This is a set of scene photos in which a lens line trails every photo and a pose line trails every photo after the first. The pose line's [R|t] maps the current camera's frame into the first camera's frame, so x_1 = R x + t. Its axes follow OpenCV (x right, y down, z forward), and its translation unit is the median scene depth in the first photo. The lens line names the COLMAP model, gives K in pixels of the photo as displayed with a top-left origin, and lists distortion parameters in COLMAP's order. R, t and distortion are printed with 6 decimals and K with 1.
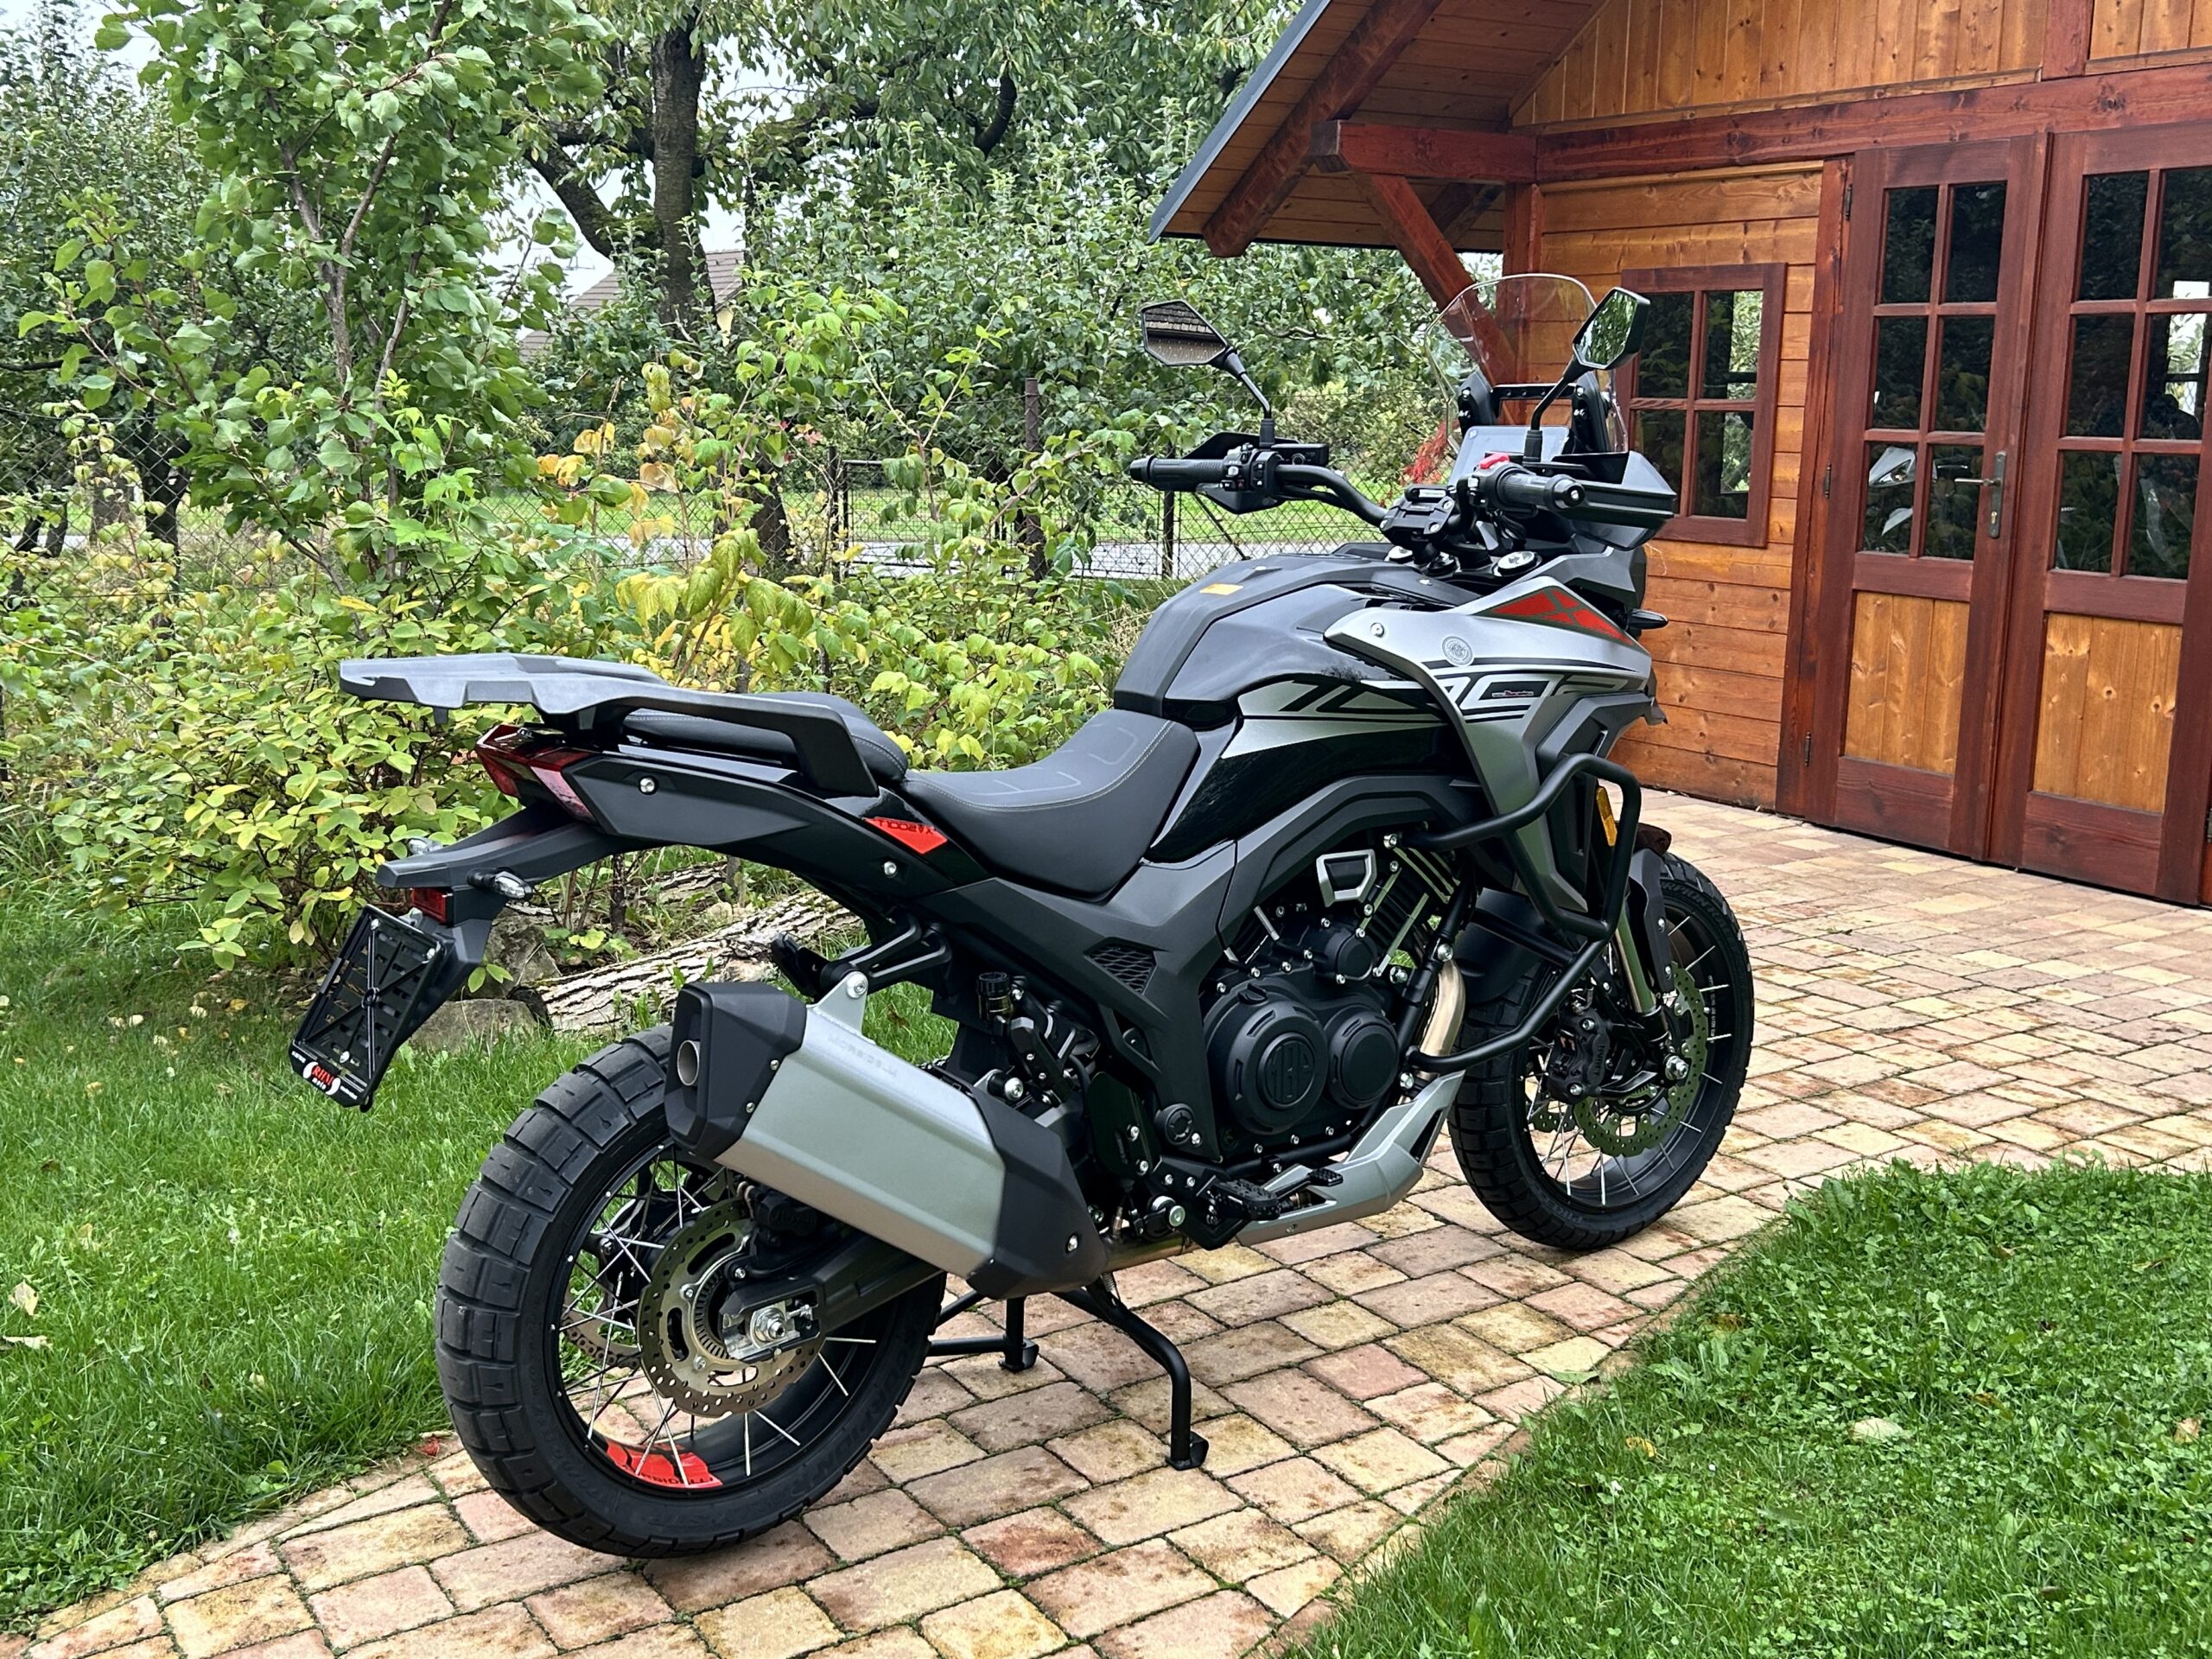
lens RADIAL K [[2277.6, 0, 1103.8], [0, 2277.6, 820.8], [0, 0, 1]] dist [0.108979, -0.226875]
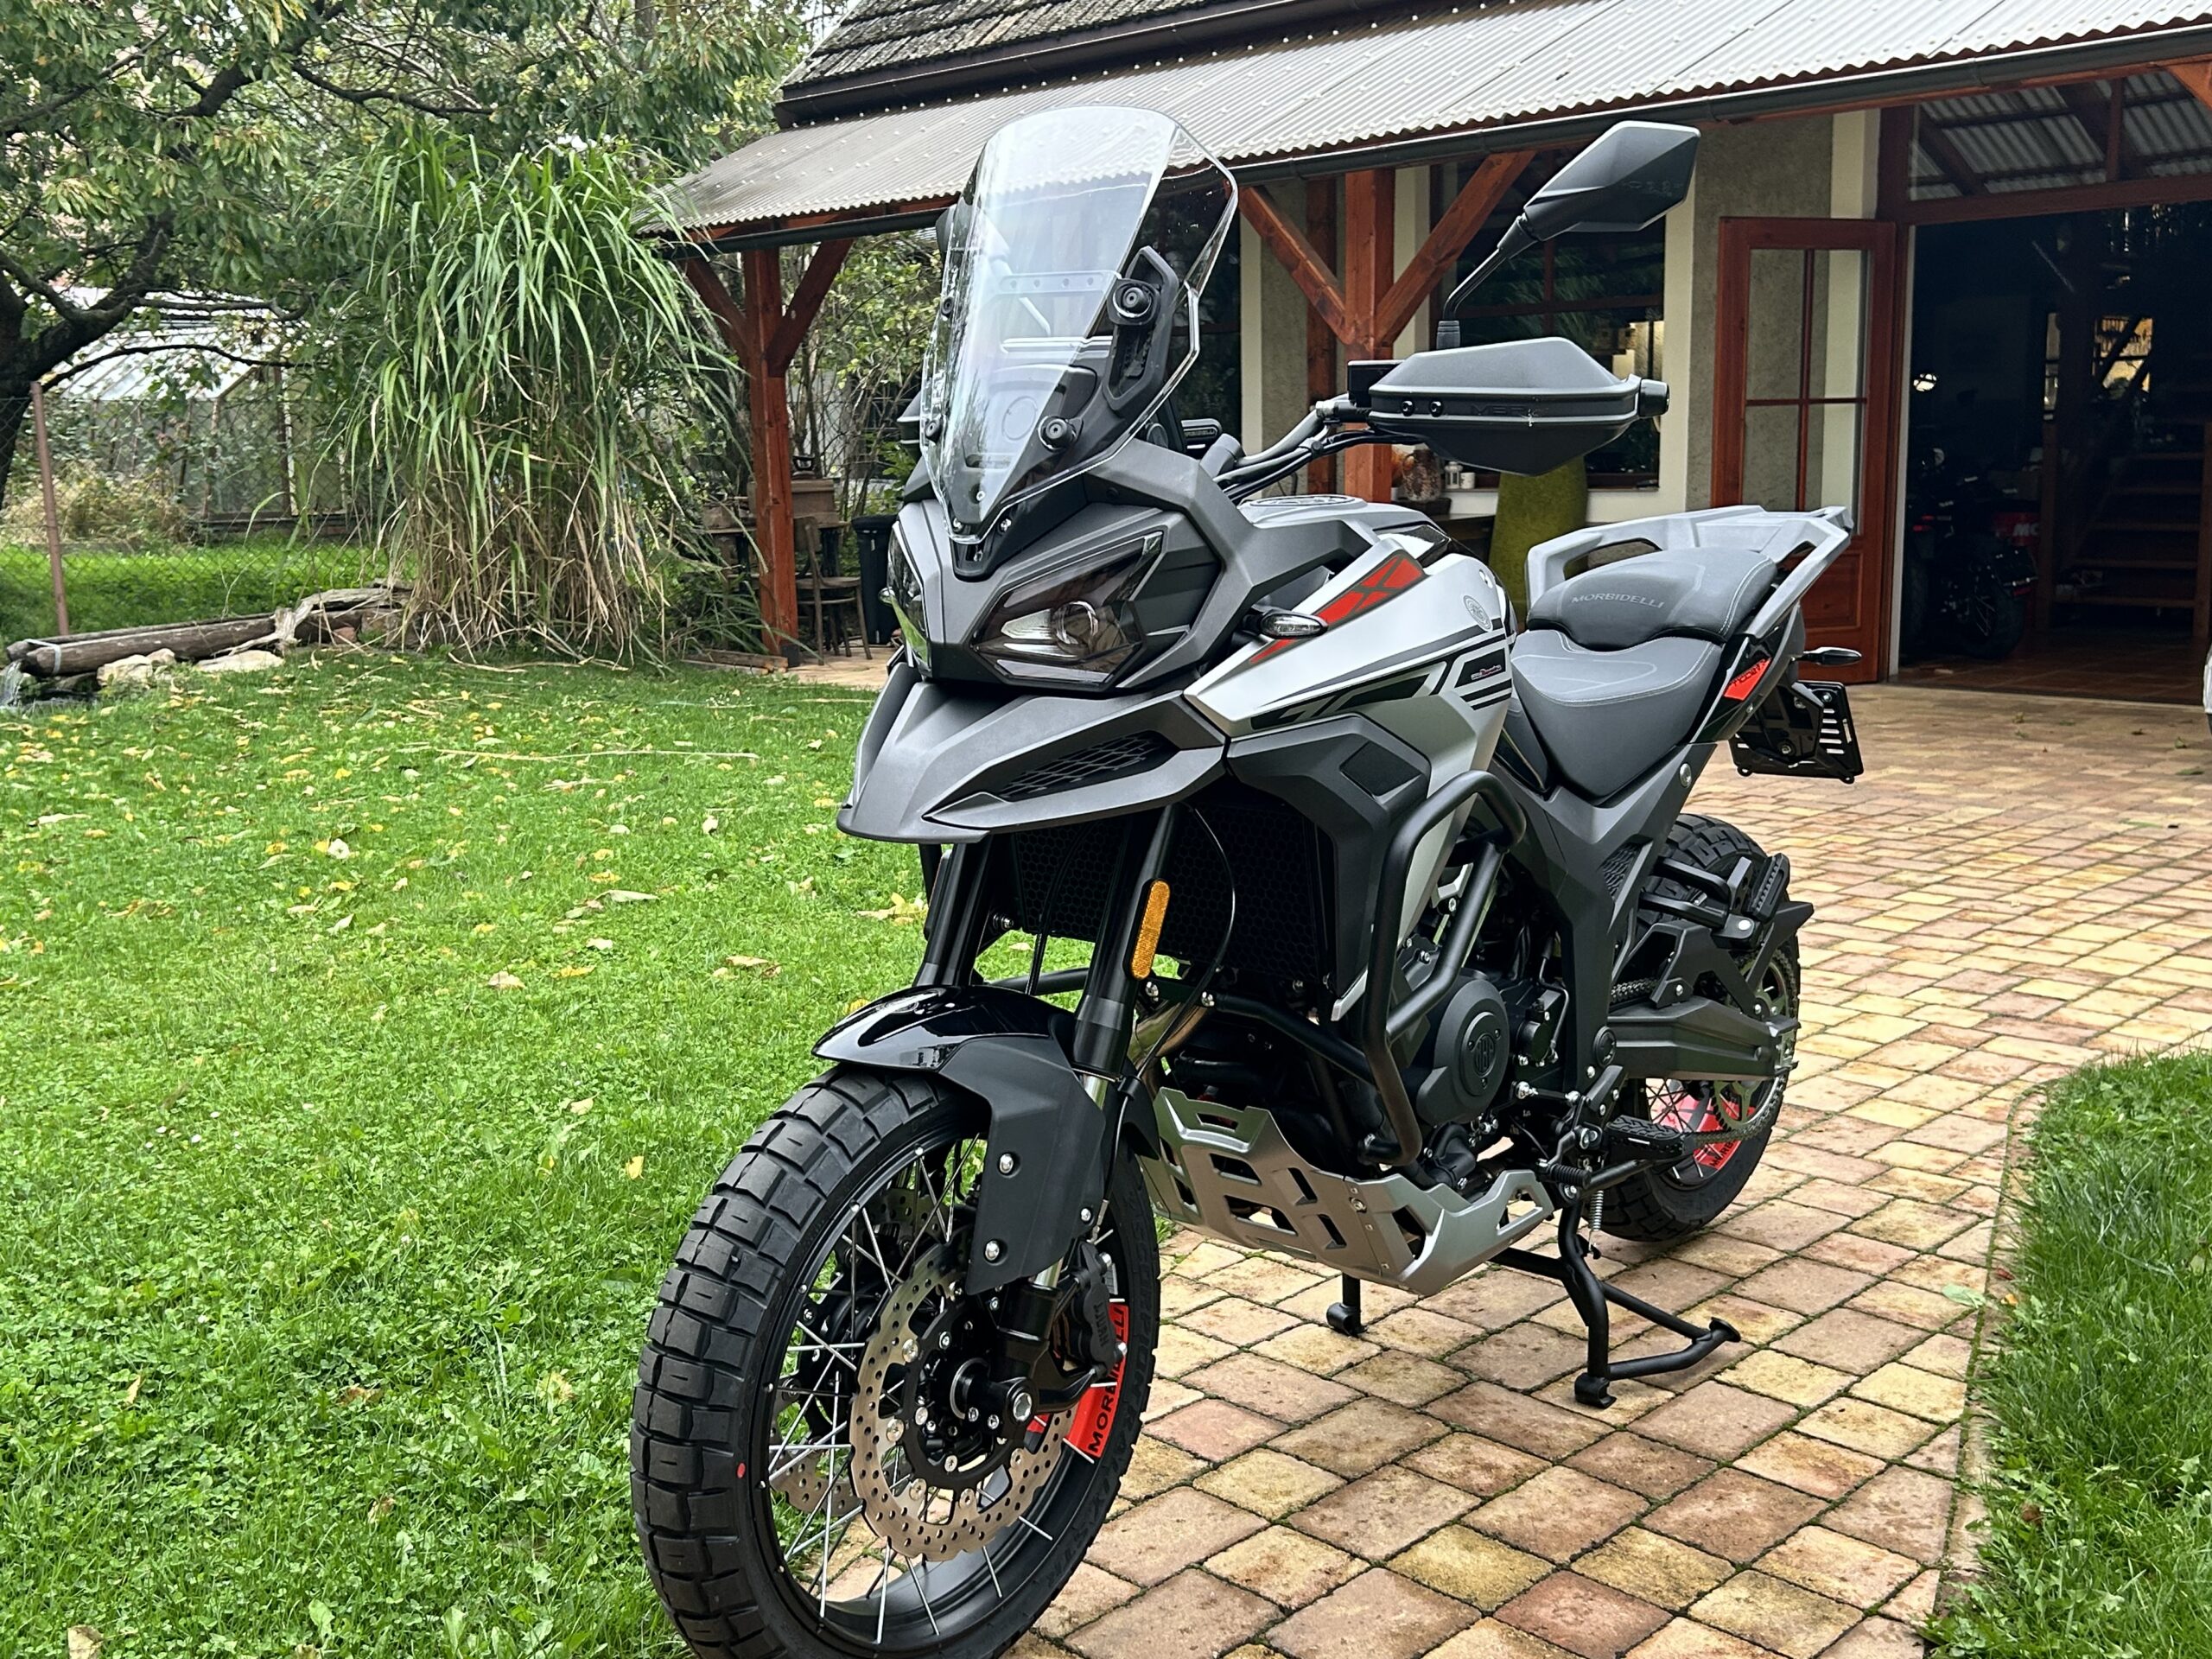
lens RADIAL K [[2277.6, 0, 1103.8], [0, 2277.6, 820.8], [0, 0, 1]] dist [0.108979, -0.226875]
pose [[-0.976029, 0.047941, -0.212295, 0.336304], [-0.030607, 0.935509, 0.351974, -0.290570], [0.215478, 0.350035, -0.911617, 1.739107]]
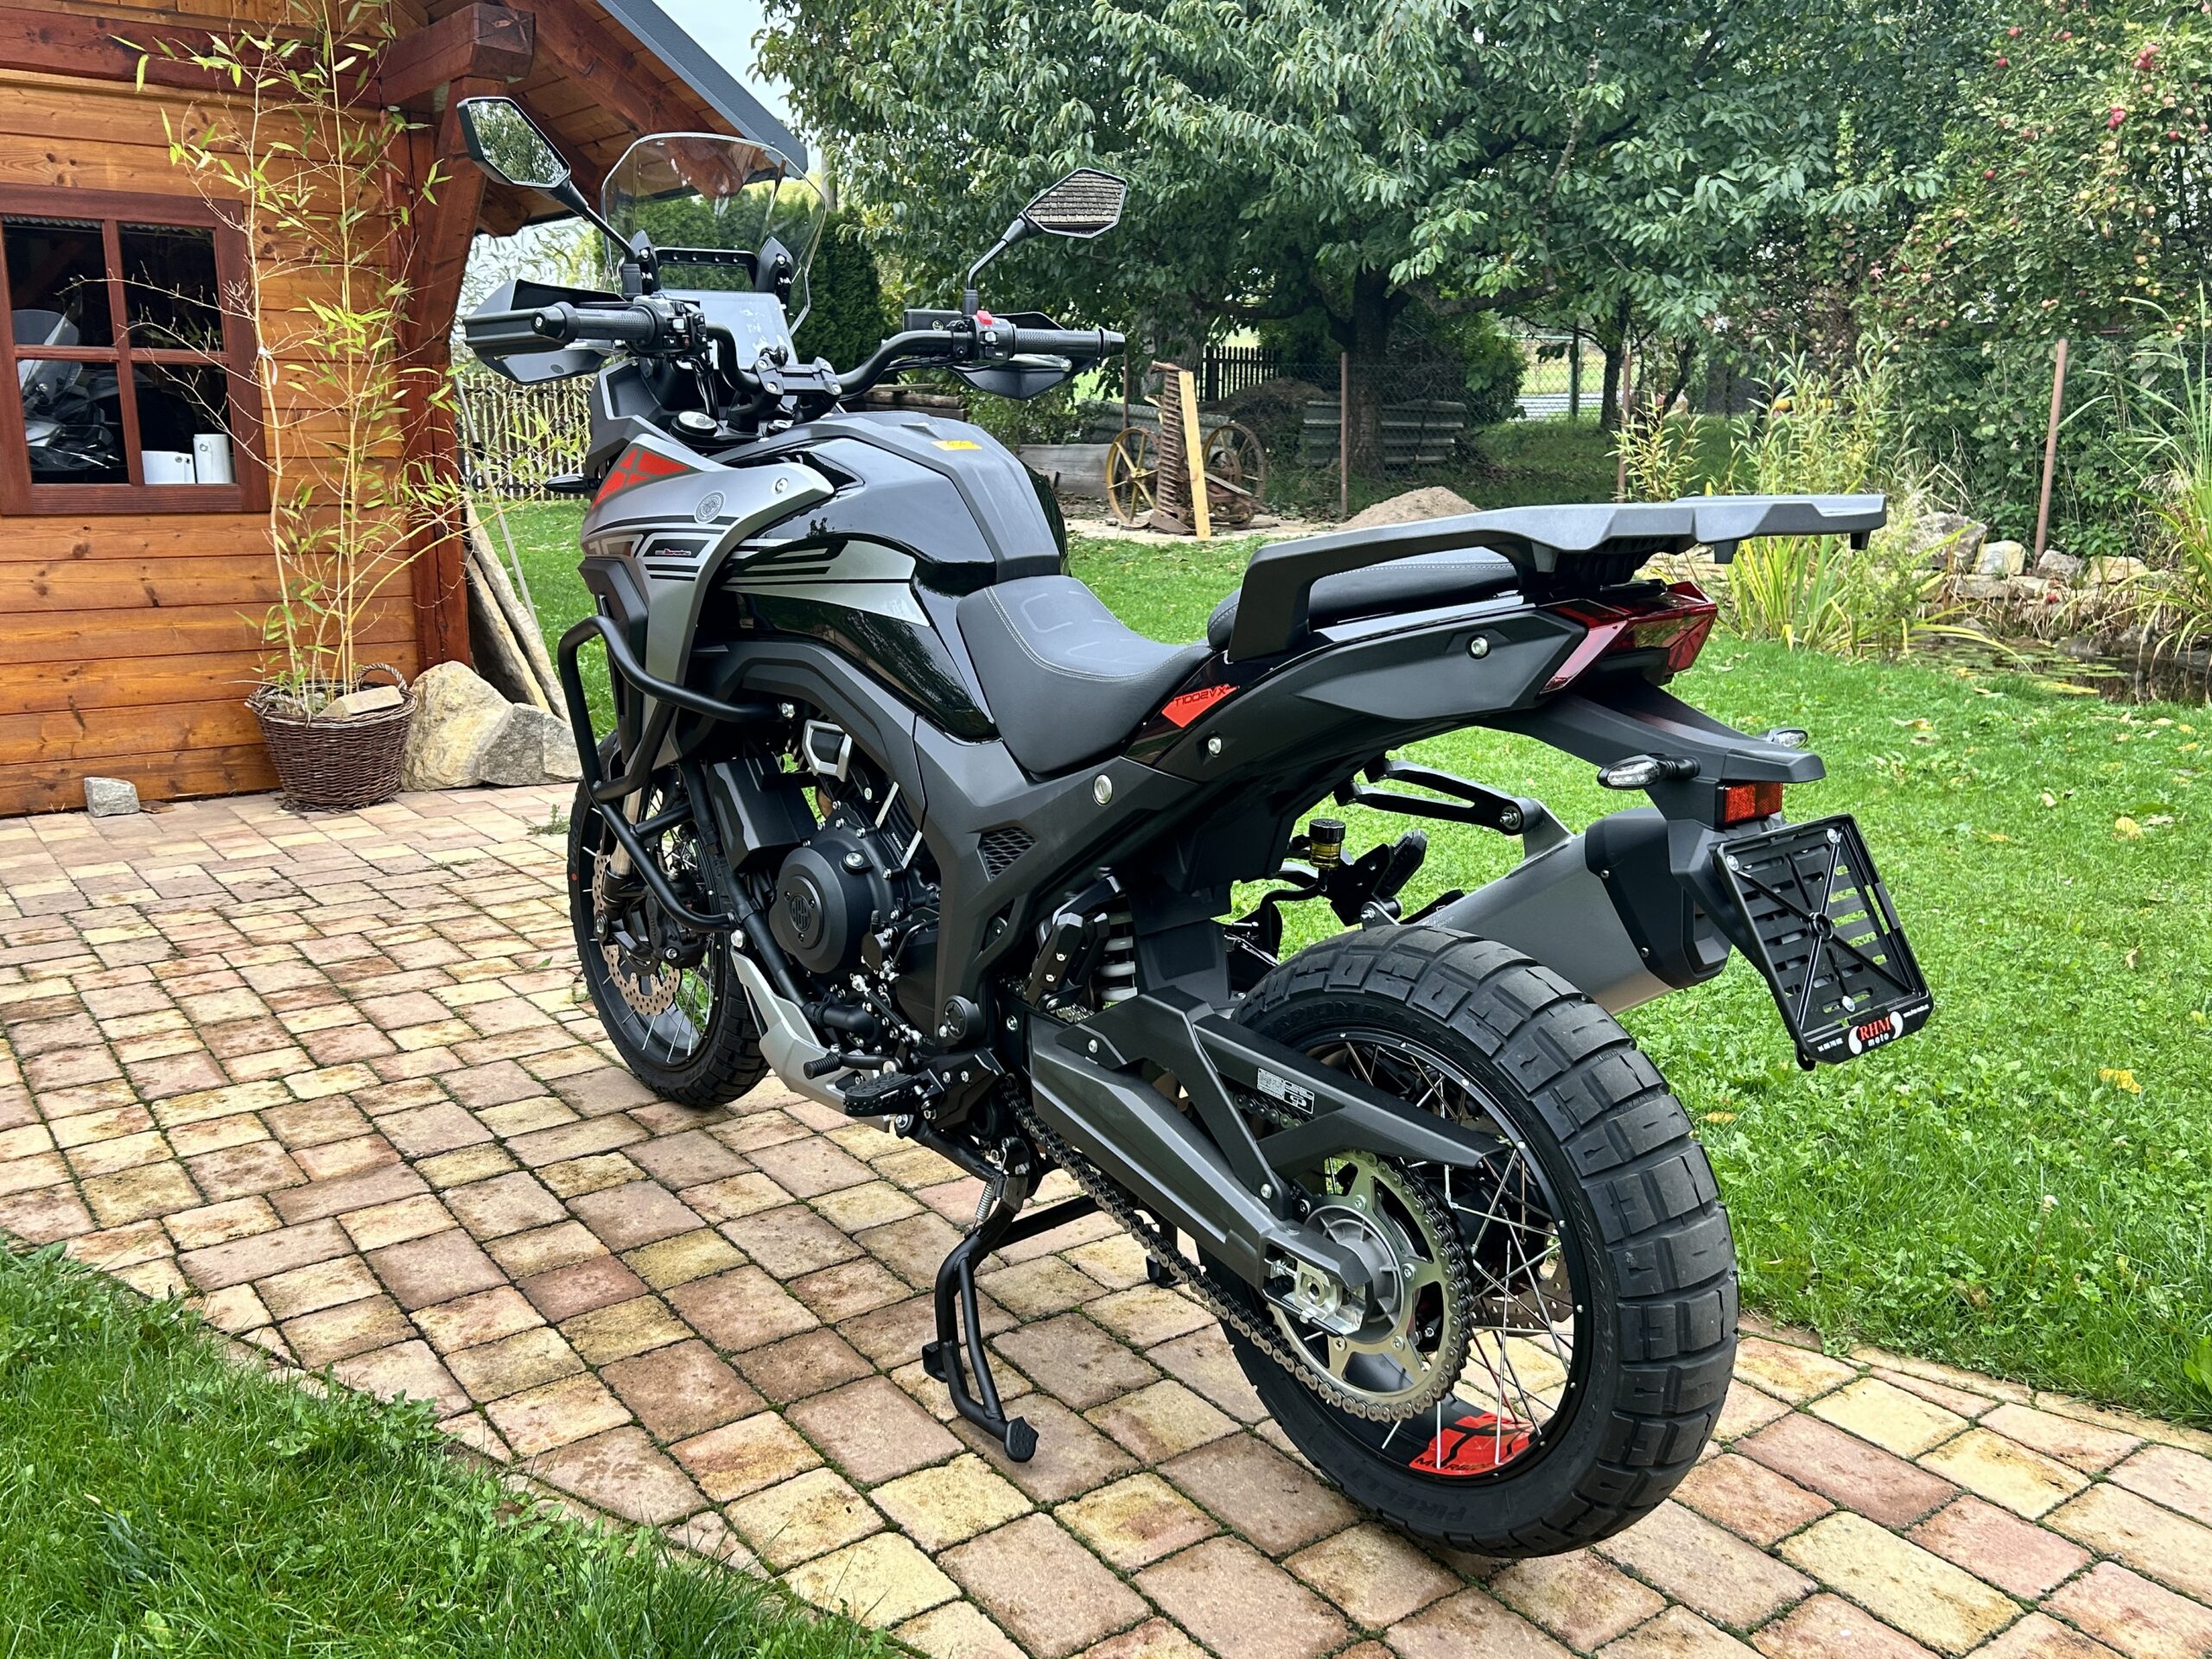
lens RADIAL K [[1845.3, 0, 1082.8], [0, 1845.3, 831.1], [0, 0, 1]] dist [0.032427, -0.006224]
pose [[-0.049745, -0.227416, 0.972526, -0.689956], [0.187625, 0.954268, 0.232744, -0.112322], [-0.980980, 0.194048, -0.004801, 0.936901]]
